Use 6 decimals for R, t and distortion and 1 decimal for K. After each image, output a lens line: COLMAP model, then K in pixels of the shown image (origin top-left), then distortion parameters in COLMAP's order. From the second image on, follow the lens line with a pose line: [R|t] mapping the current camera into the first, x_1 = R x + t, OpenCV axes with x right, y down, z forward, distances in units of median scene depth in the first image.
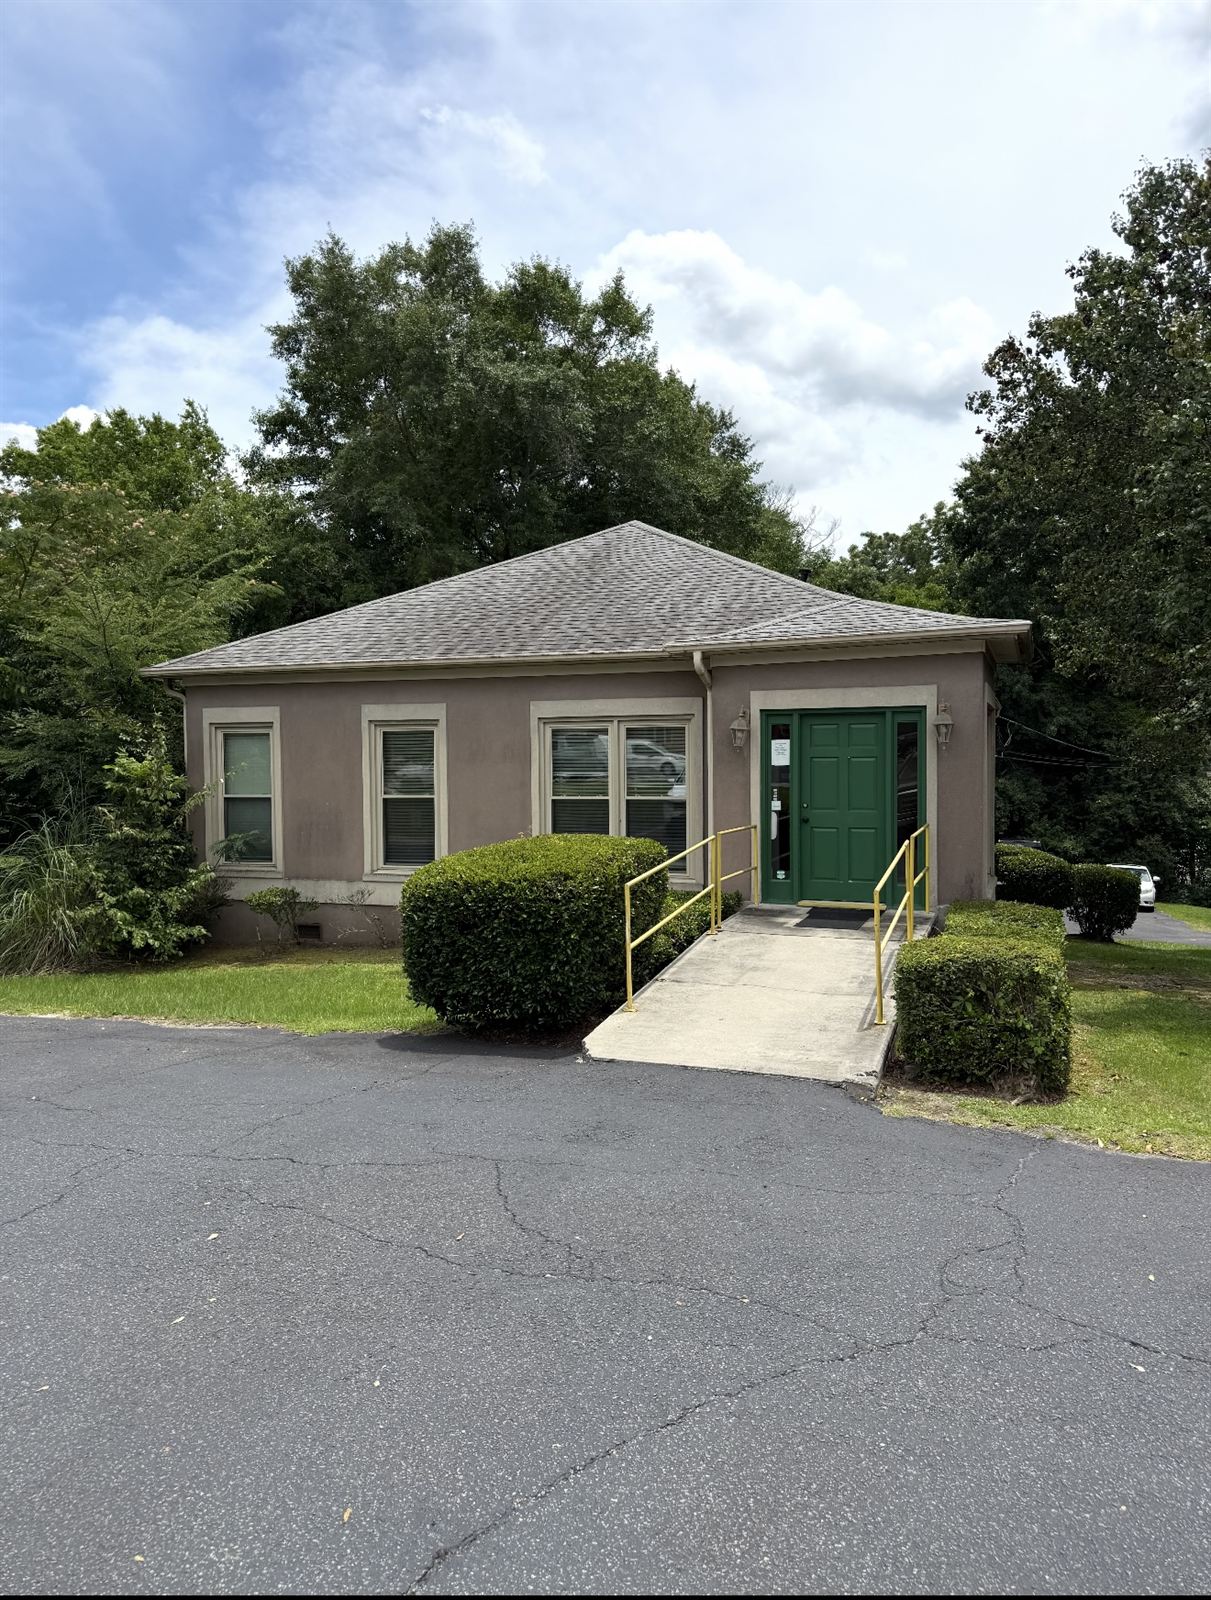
lens RADIAL K [[1172.4, 0, 604.0], [0, 1172.4, 799.6], [0, 0, 1]] dist [0.041249, -0.065359]
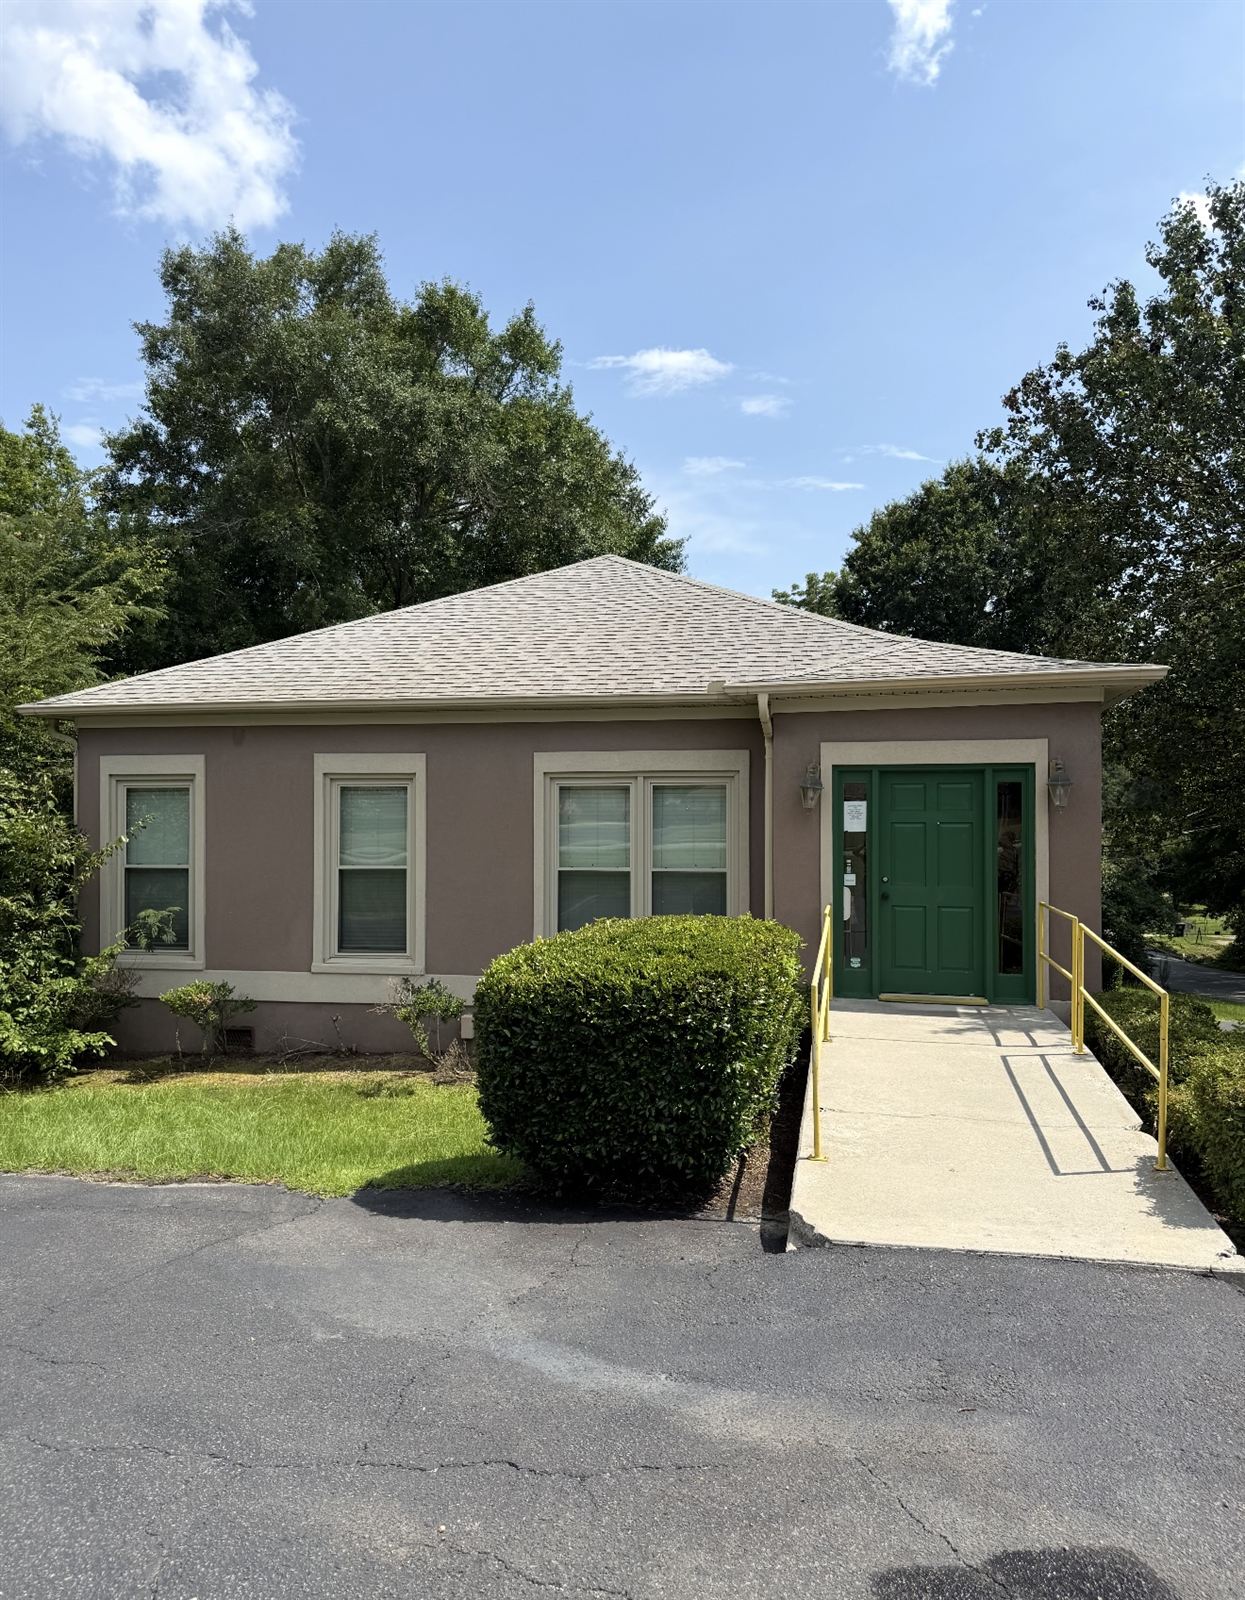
lens RADIAL K [[1181.9, 0, 622.1], [0, 1181.9, 843.8], [0, 0, 1]] dist [0.047082, -0.096206]
pose [[0.987428, 0.006677, 0.157925, -0.114784], [-0.002736, 0.999680, -0.025160, 0.000734], [-0.158043, 0.024411, 0.987130, 0.149078]]
